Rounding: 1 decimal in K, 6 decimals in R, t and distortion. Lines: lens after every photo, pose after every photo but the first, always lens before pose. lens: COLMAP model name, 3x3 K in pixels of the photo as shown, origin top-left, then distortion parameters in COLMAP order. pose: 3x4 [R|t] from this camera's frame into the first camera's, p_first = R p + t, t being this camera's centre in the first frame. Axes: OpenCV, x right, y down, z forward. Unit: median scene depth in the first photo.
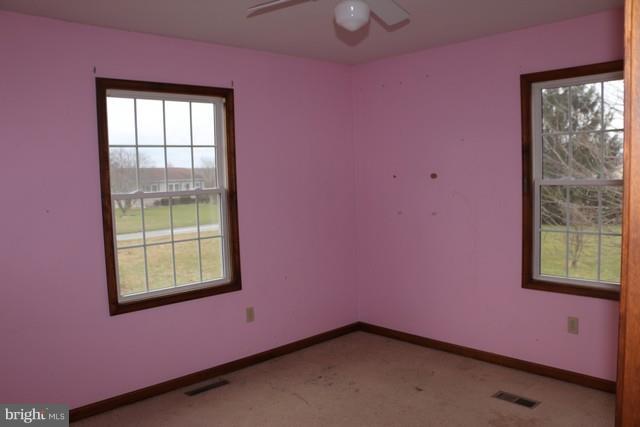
lens RADIAL K [[523.2, 0, 320.0], [0, 523.2, 213.5], [0, 0, 1]] dist [-0.175133, 0.153398]
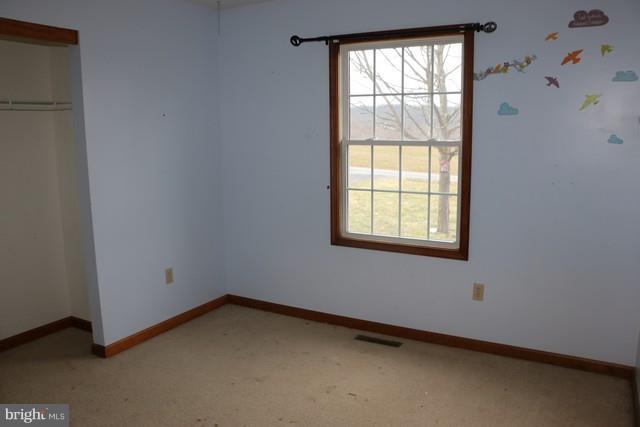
lens RADIAL K [[523.2, 0, 320.0], [0, 523.2, 213.5], [0, 0, 1]] dist [-0.175133, 0.153398]
pose [[0.314873, 0.177413, -0.932405, 0.615477], [-0.079259, 0.983859, 0.160437, -0.052571], [0.945819, 0.023385, 0.323853, 0.539027]]
